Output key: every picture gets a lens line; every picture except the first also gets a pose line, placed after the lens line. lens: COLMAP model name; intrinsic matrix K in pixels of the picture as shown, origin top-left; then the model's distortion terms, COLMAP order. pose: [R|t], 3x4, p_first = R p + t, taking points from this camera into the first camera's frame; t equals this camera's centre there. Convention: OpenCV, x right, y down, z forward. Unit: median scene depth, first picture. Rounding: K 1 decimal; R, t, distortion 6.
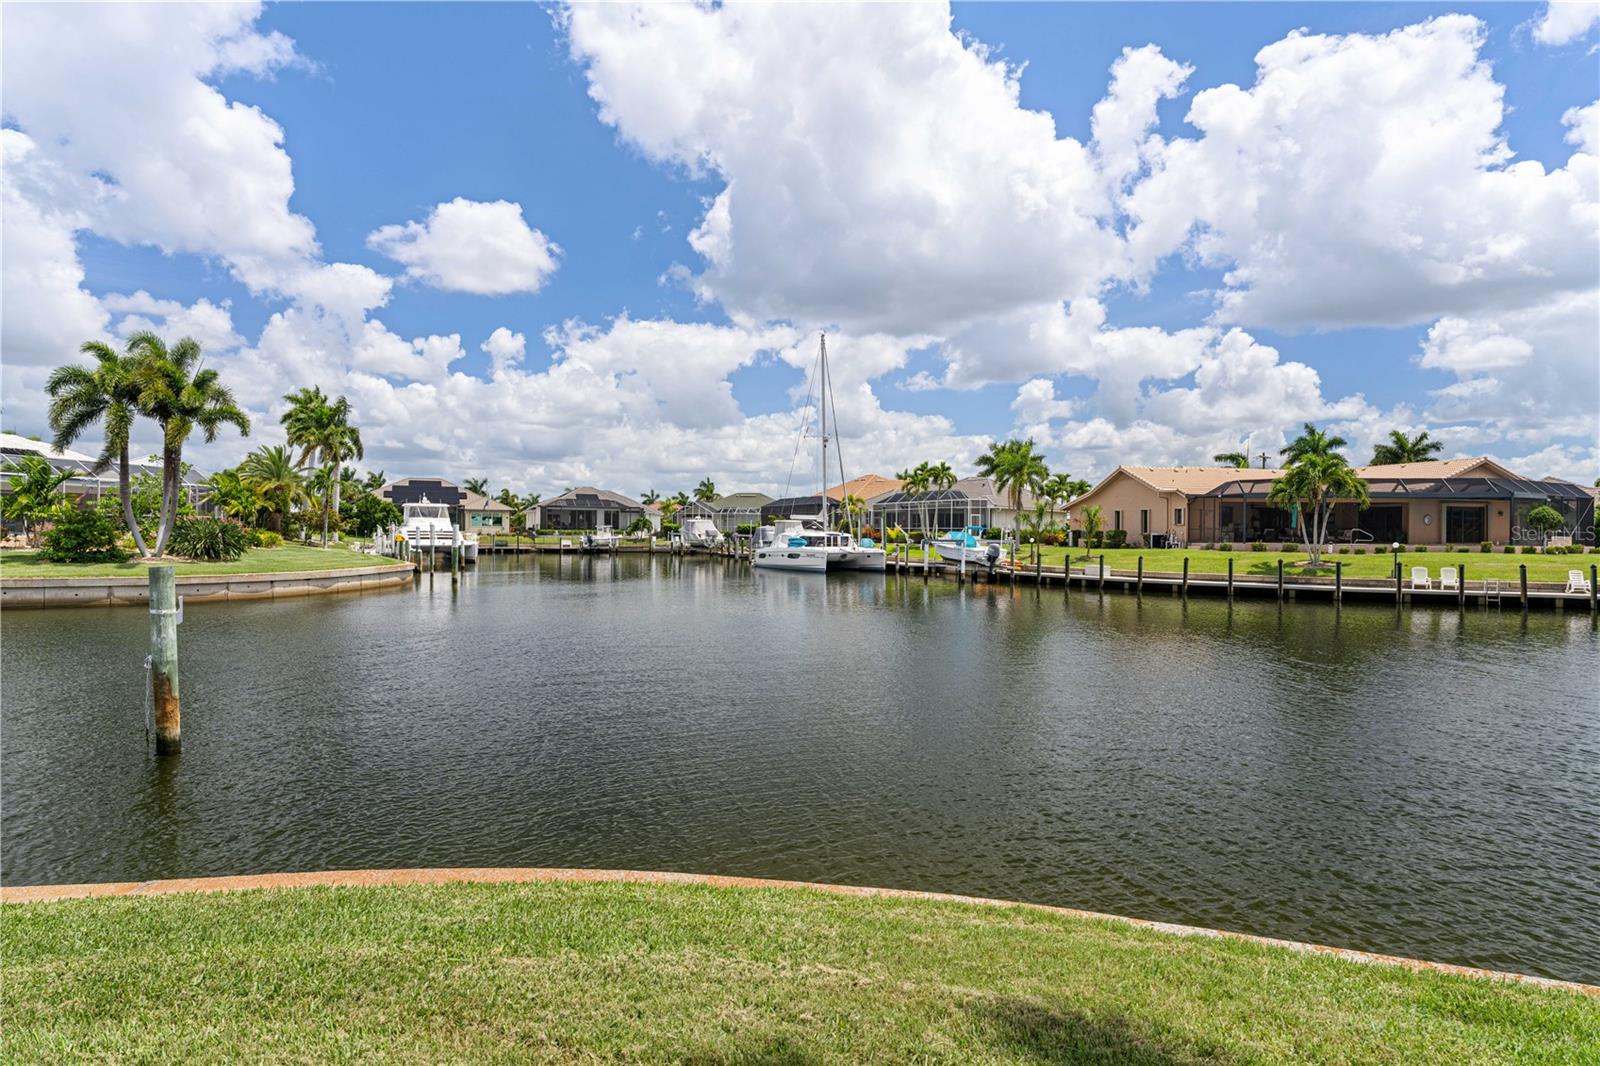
lens RADIAL K [[887.9, 0, 802.2], [0, 887.9, 567.6], [0, 0, 1]] dist [-0.001181, 0.000201]
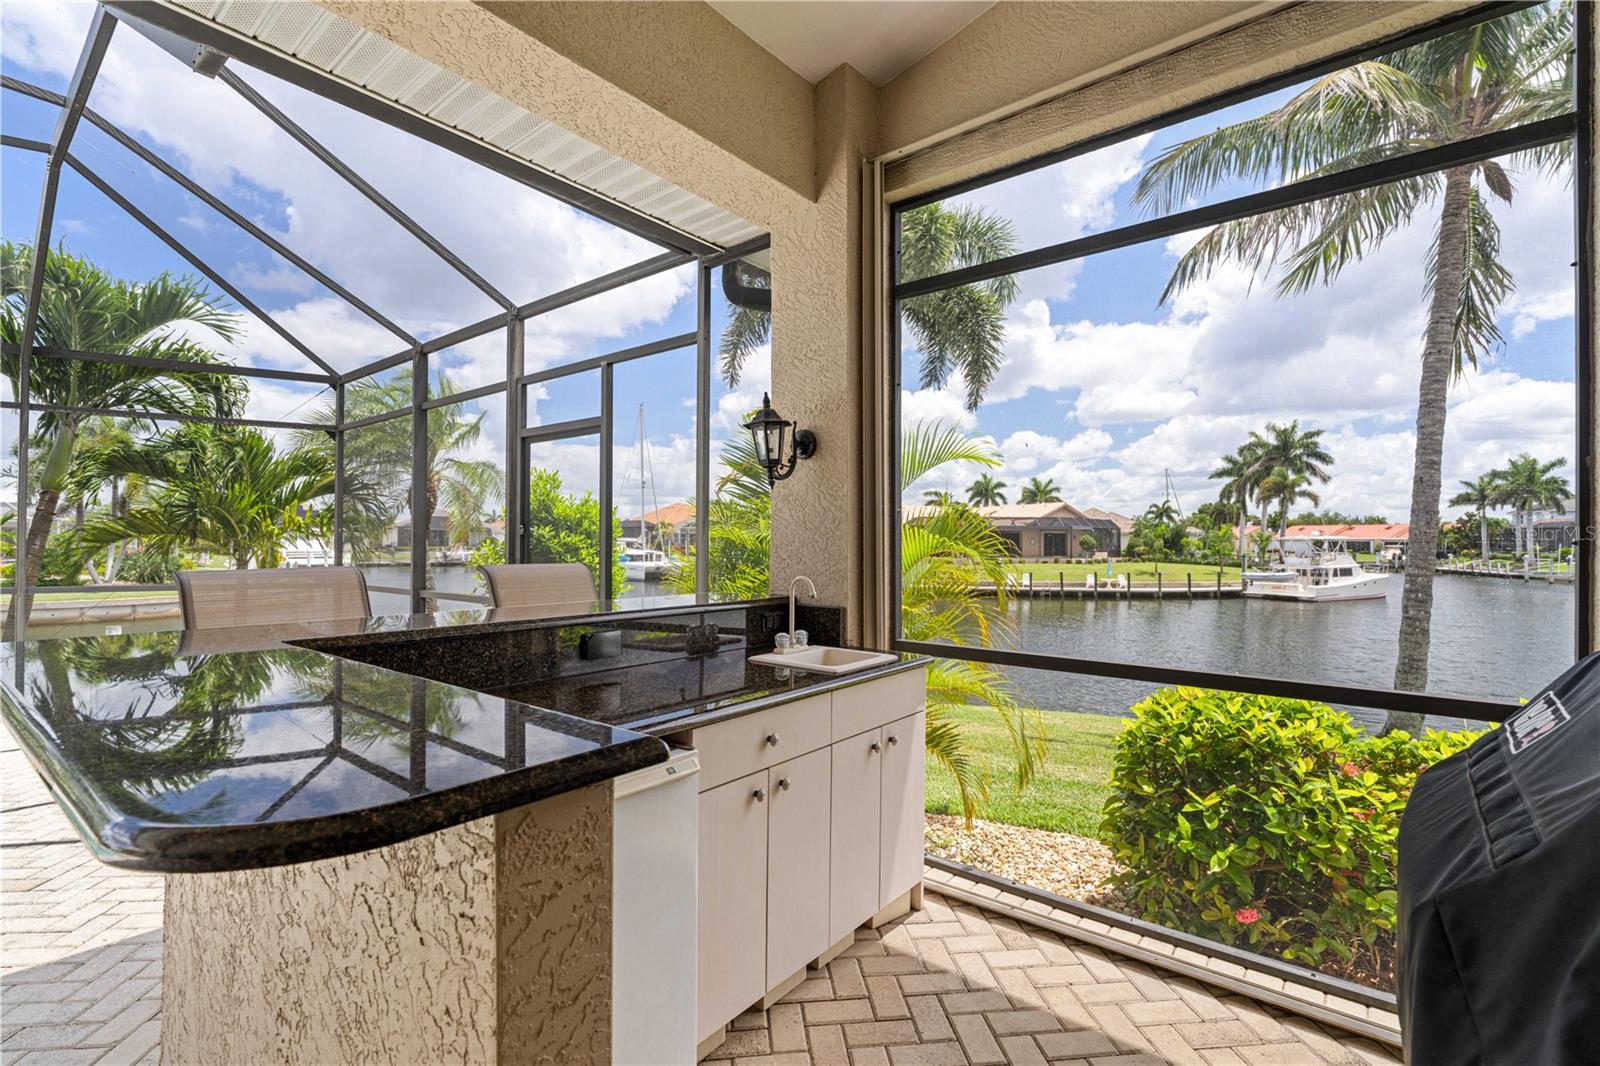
lens RADIAL K [[731.6, 0, 803.0], [0, 731.6, 534.4], [0, 0, 1]] dist [-0.009939, 0.010004]
pose [[0.971281, -0.003266, 0.237912, -0.002620], [0.014786, 0.998802, -0.046655, -0.007972], [-0.237475, 0.048833, 0.970165, -0.114654]]
